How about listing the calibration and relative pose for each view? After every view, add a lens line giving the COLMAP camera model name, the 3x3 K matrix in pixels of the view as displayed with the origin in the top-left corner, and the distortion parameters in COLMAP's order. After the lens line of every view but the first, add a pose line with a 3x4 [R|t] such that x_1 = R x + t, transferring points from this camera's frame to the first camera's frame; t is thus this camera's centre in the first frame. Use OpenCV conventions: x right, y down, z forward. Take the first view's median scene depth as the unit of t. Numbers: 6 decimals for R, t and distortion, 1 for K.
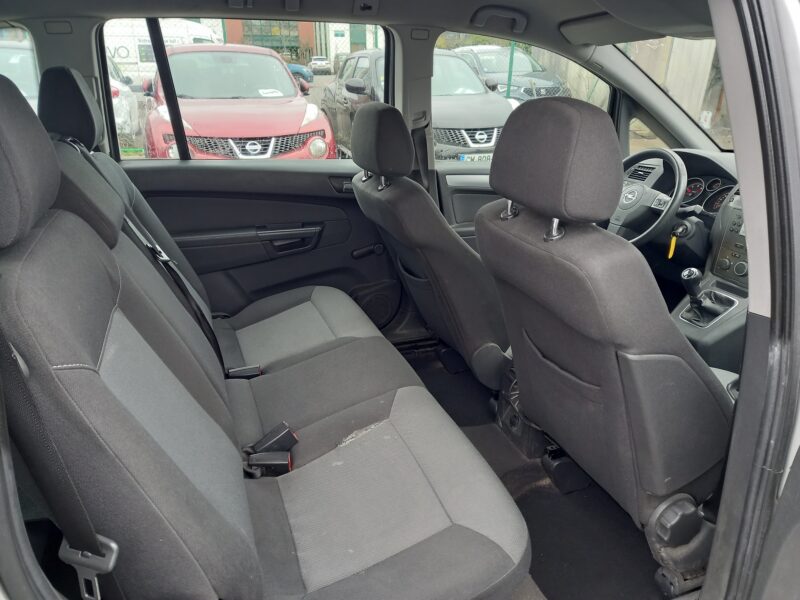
lens RADIAL K [[586.4, 0, 400.0], [0, 586.4, 300.0], [0, 0, 1]] dist [0.047243, -0.003218]
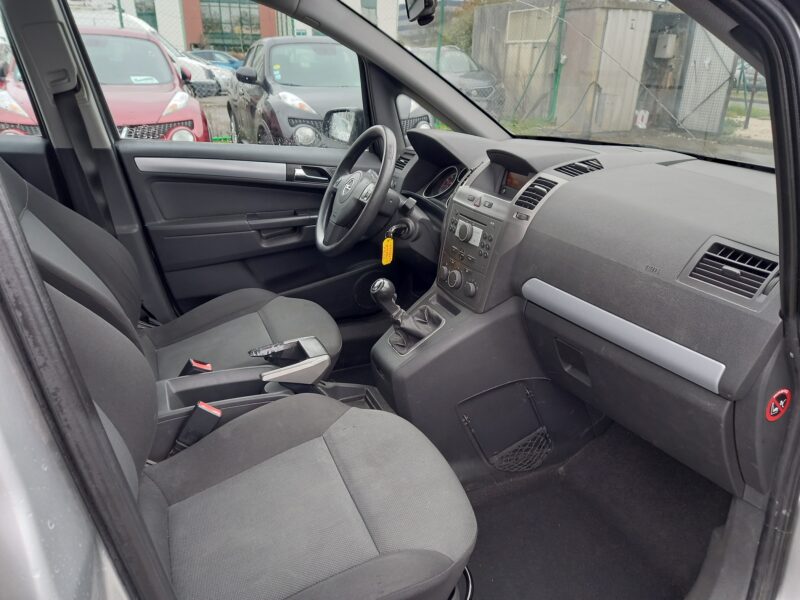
lens RADIAL K [[569.6, 0, 405.4], [0, 569.6, 326.4], [0, 0, 1]] dist [0.048689, -0.066392]
pose [[0.999308, -0.003343, 0.037057, 0.182316], [0.001677, 0.998990, 0.044901, -0.008954], [-0.037169, -0.044808, 0.998304, 0.091586]]
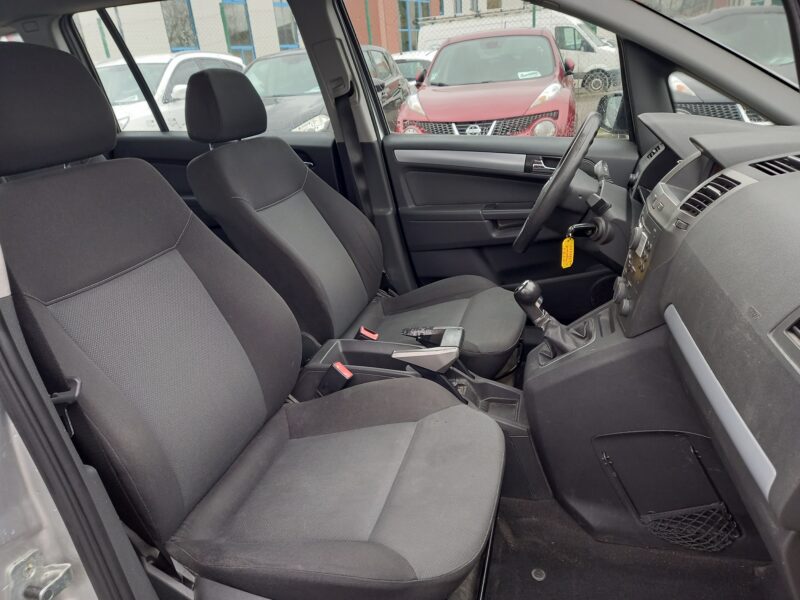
lens RADIAL K [[569.6, 0, 405.4], [0, 569.6, 326.4], [0, 0, 1]] dist [0.048689, -0.066392]
pose [[0.797161, 0.183647, -0.575159, 0.288808], [-0.145890, 0.982979, 0.111662, -0.019764], [0.585876, -0.005102, 0.810385, 0.127857]]
